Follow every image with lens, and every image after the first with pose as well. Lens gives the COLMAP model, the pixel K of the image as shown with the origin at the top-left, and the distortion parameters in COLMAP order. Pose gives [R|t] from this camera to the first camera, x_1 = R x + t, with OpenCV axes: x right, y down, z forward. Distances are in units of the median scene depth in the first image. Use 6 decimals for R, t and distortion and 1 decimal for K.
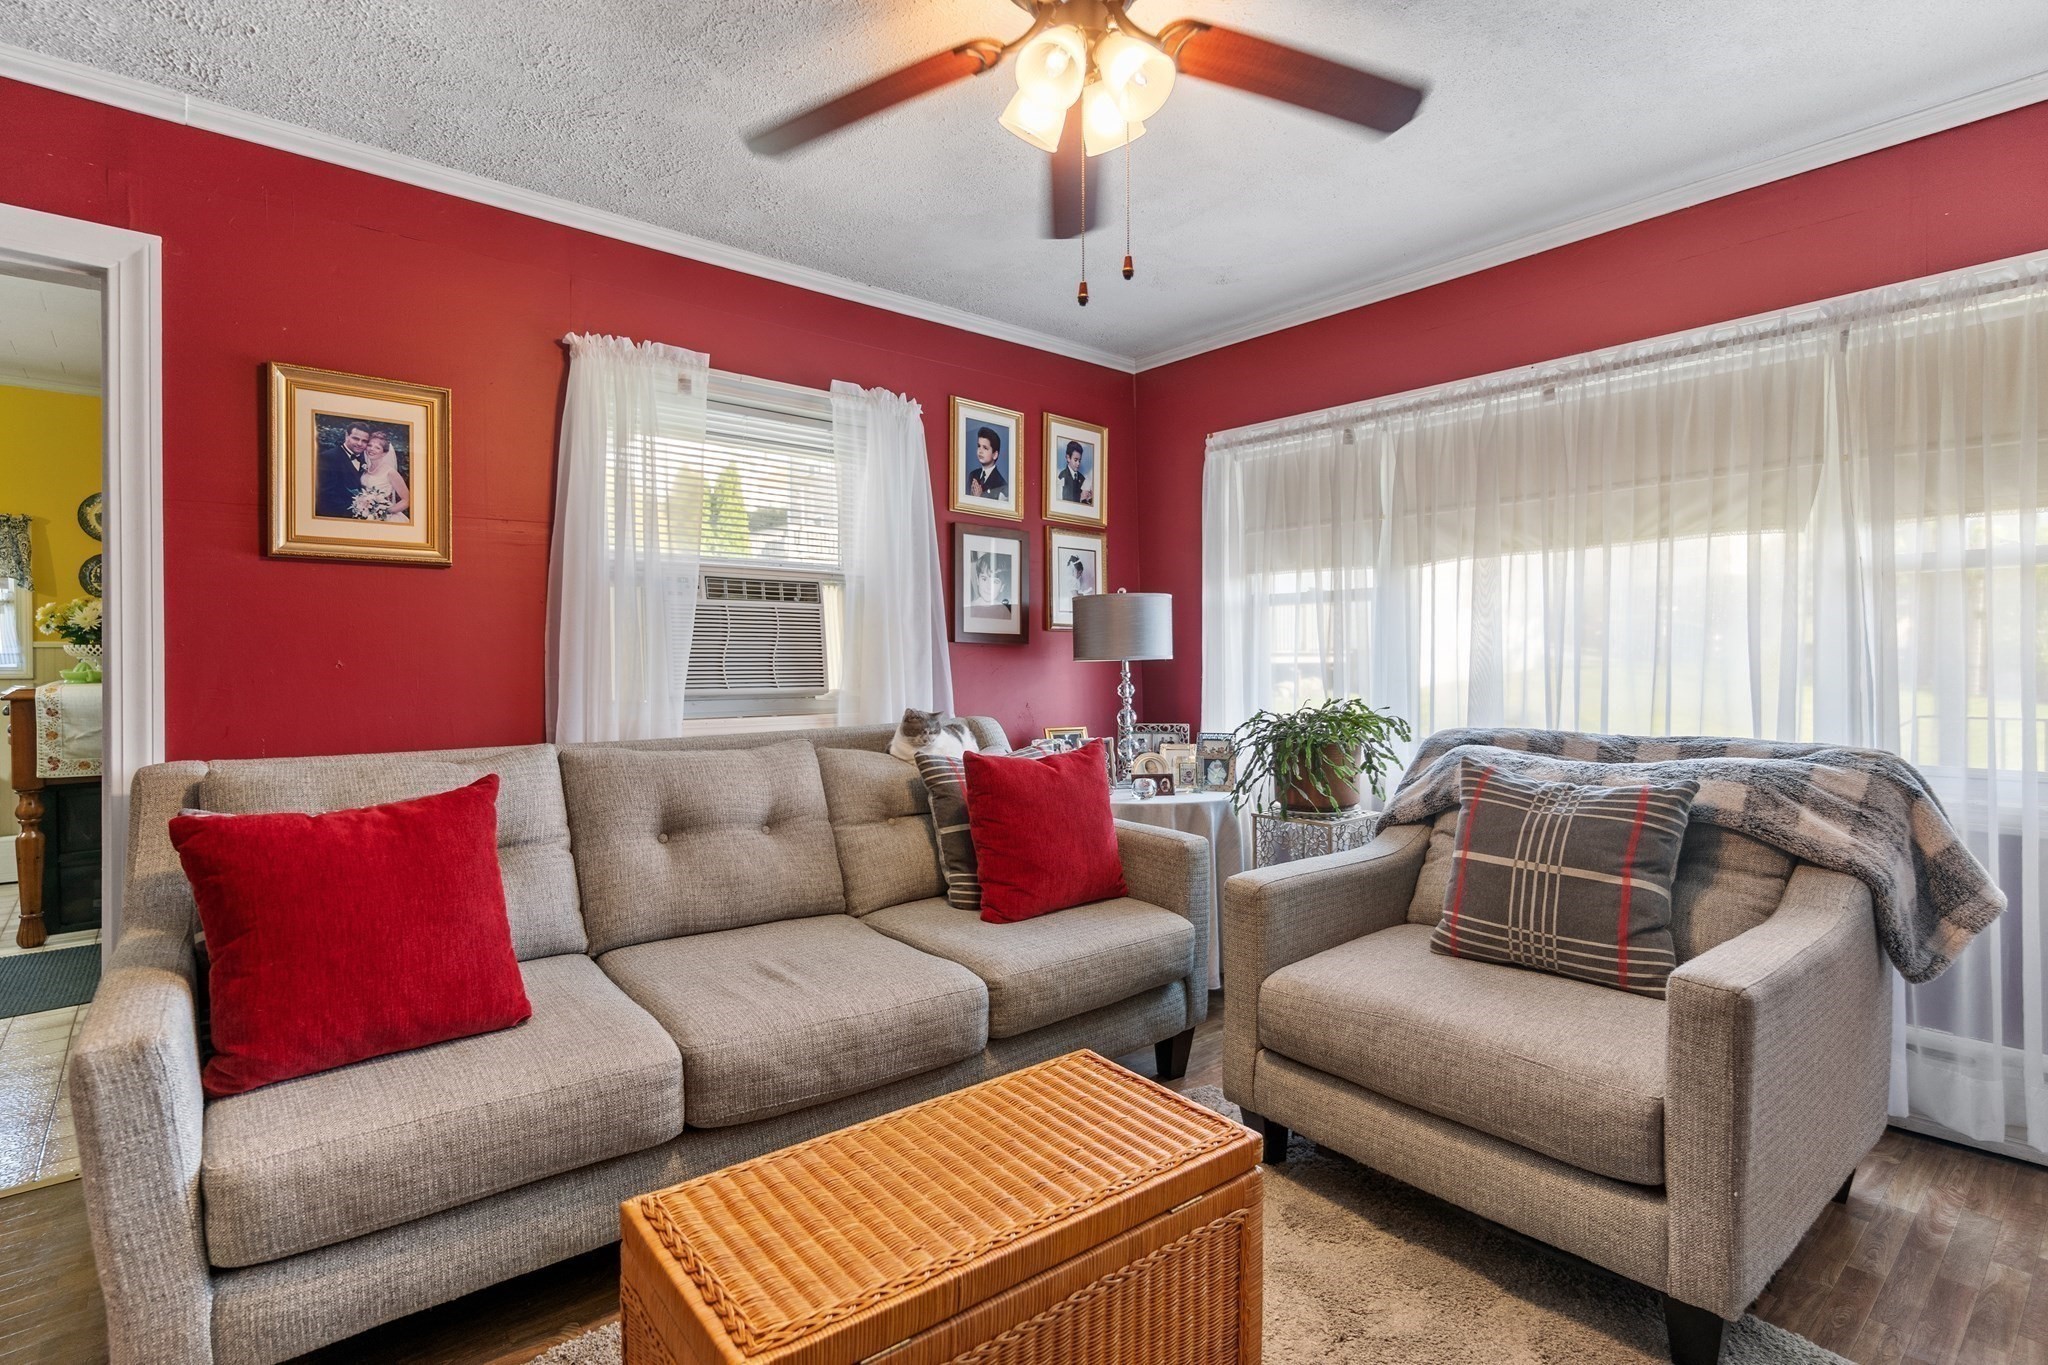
lens RADIAL K [[1013.9, 0, 1027.2], [0, 1013.9, 659.2], [0, 0, 1]] dist [-0.000241, 0.001146]
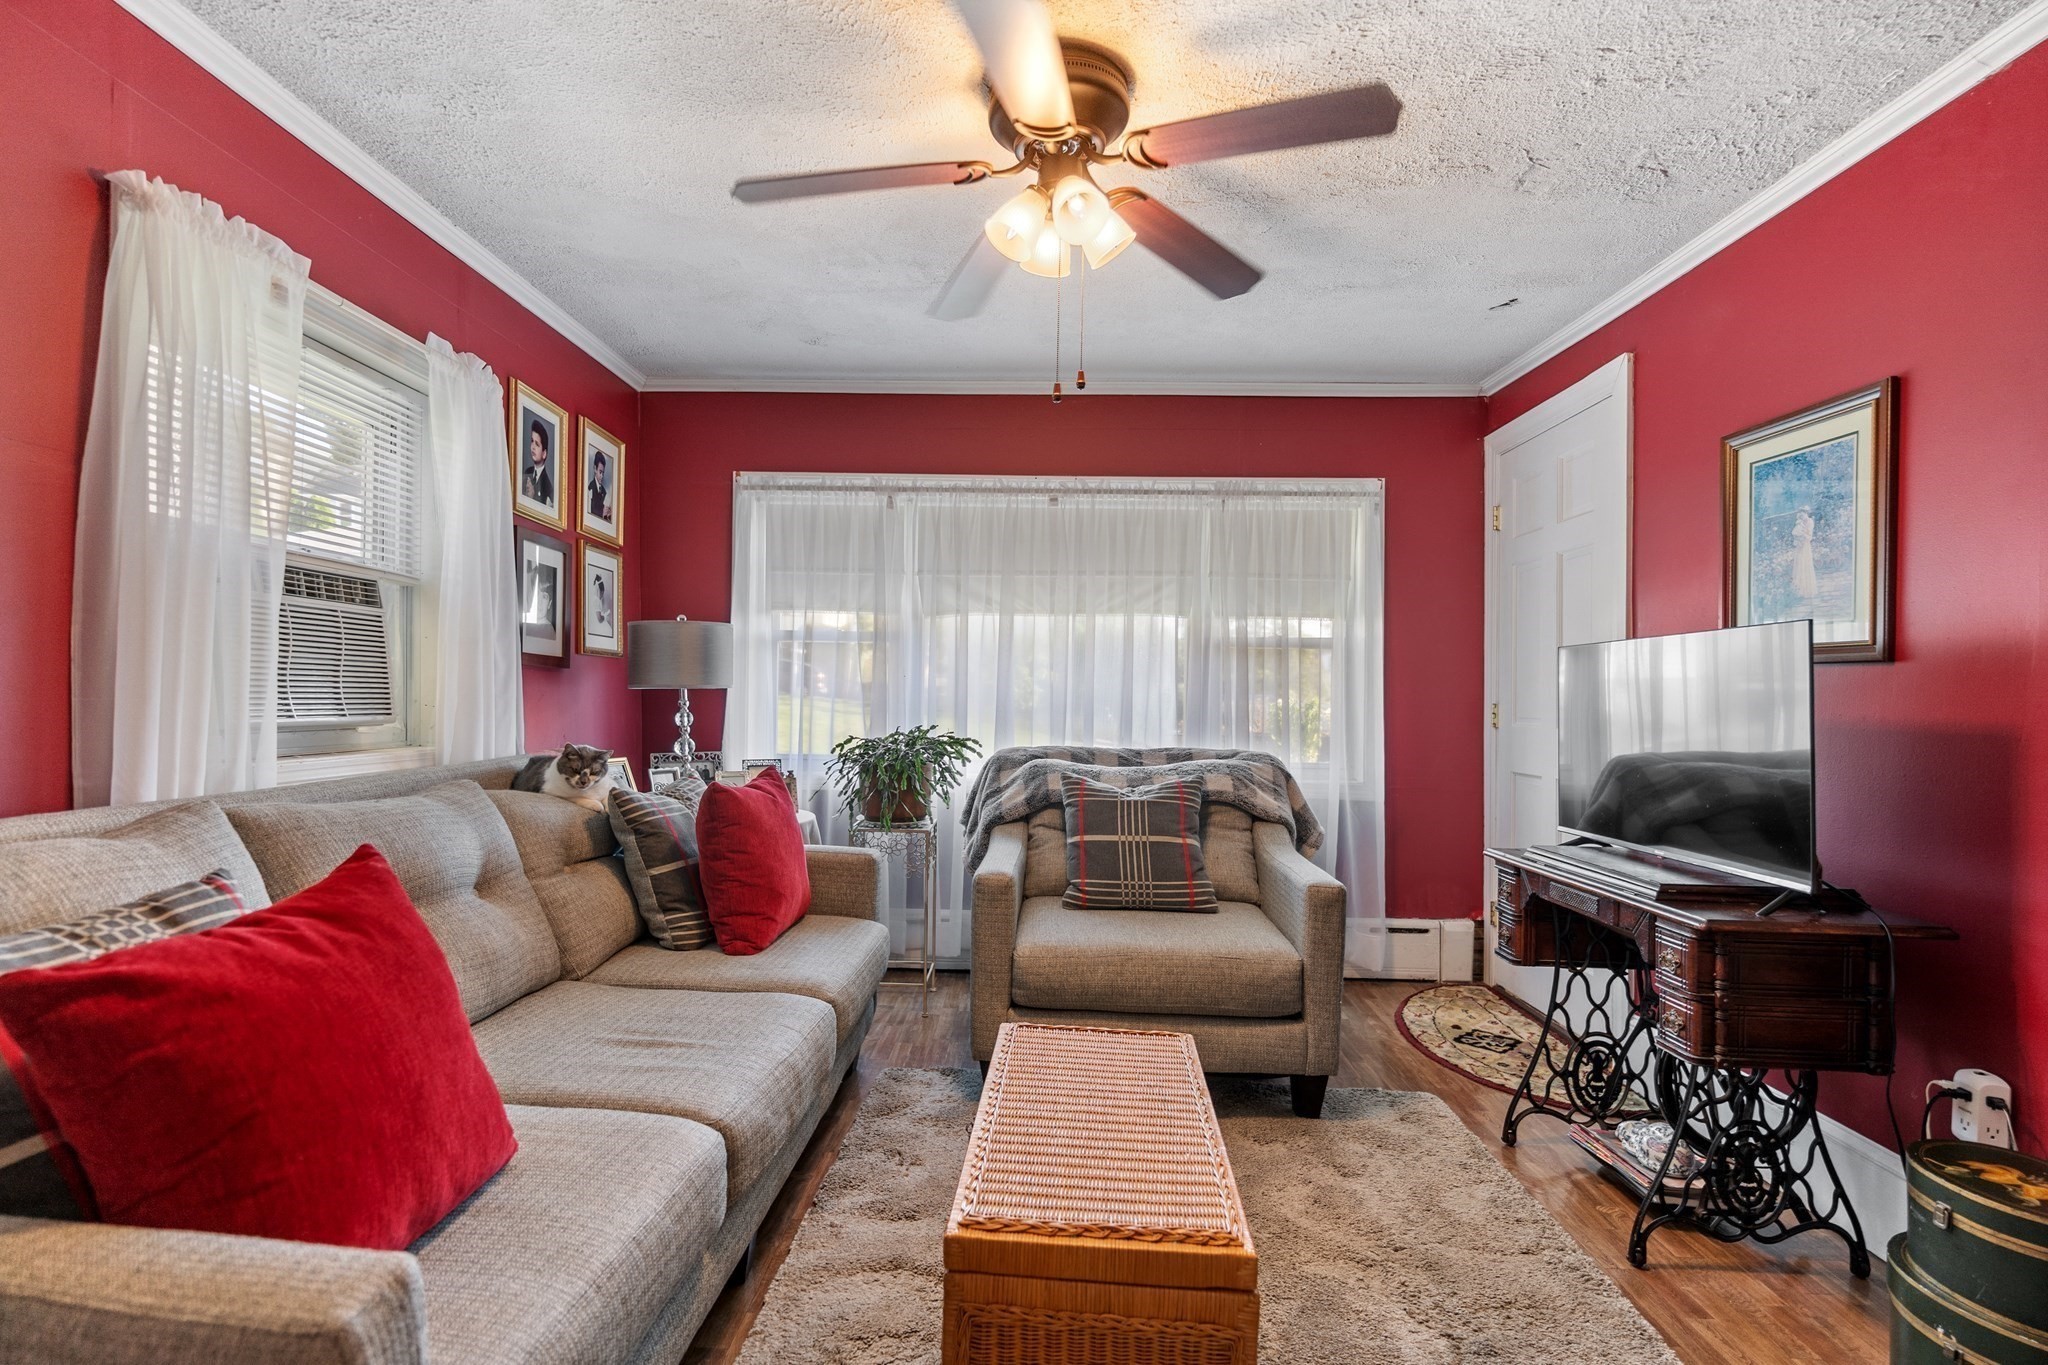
lens RADIAL K [[992.9, 0, 1024.0], [0, 992.9, 682.5], [0, 0, 1]] dist [-0.000812, 0.000979]
pose [[0.664149, 0.024956, 0.747183, -0.505490], [-0.019604, 0.999680, -0.015964, 0.005084], [-0.747343, -0.004046, 0.664426, 0.139493]]
